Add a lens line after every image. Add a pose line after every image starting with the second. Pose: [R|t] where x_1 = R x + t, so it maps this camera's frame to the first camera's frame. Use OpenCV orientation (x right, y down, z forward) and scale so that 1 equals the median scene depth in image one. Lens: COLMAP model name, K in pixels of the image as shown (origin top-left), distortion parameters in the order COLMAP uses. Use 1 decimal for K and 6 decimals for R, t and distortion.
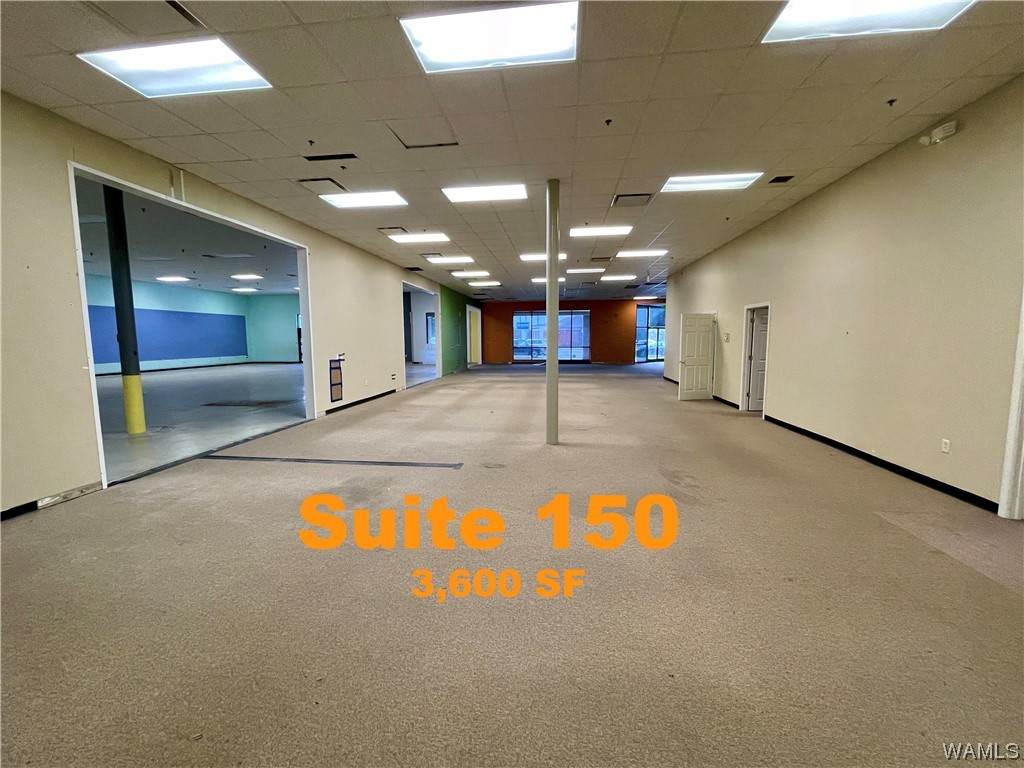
lens RADIAL K [[413.0, 0, 511.1], [0, 413.0, 381.8], [0, 0, 1]] dist [0.002352, 0.001502]
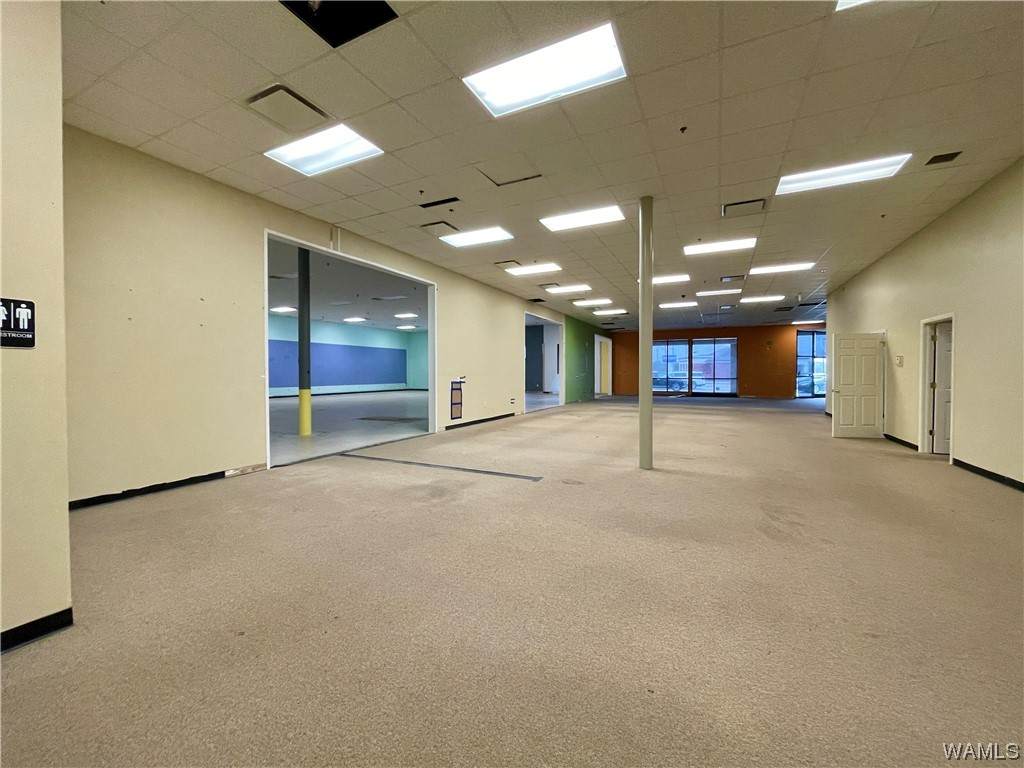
lens RADIAL K [[413.0, 0, 510.6], [0, 413.0, 381.4], [0, 0, 1]] dist [0.002352, 0.001502]
pose [[0.945205, 0.012086, -0.326254, 0.101331], [-0.038155, 0.996556, -0.073622, 0.029946], [0.324240, 0.082036, 0.942411, -0.002160]]
